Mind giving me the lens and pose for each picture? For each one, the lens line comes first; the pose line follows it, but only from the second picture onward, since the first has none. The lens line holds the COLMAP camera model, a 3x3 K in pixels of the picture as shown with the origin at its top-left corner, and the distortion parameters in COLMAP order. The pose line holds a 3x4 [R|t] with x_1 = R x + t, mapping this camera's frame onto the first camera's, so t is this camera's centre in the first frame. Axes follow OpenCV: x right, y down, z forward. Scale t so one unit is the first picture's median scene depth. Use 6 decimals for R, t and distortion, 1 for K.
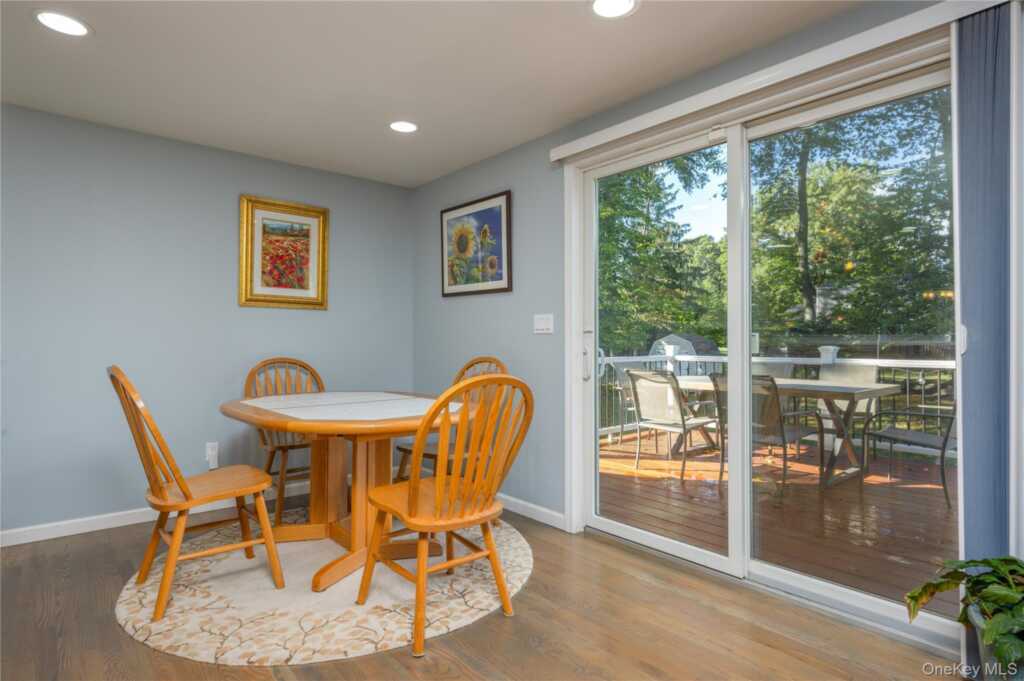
lens RADIAL K [[548.1, 0, 513.6], [0, 548.1, 339.5], [0, 0, 1]] dist [0.000467, 0.000628]
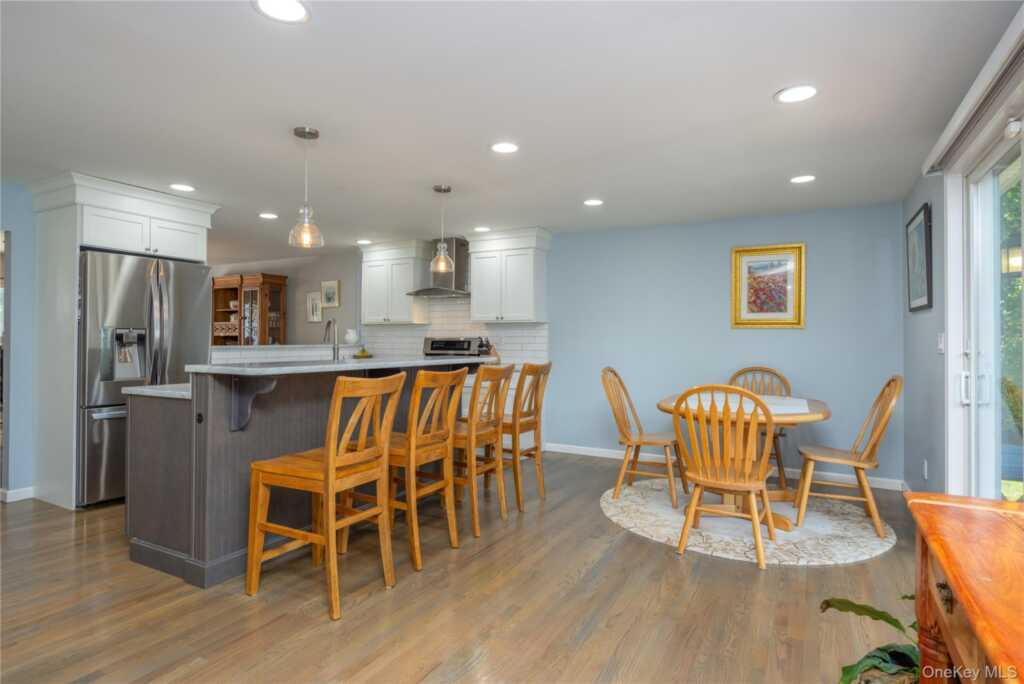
lens RADIAL K [[548.1, 0, 512.3], [0, 548.1, 340.9], [0, 0, 1]] dist [0.000467, 0.000628]
pose [[0.359965, -0.000447, -0.932966, 0.581311], [-0.005752, 0.999980, -0.002698, -0.021007], [0.932948, 0.006338, 0.359956, -0.021130]]
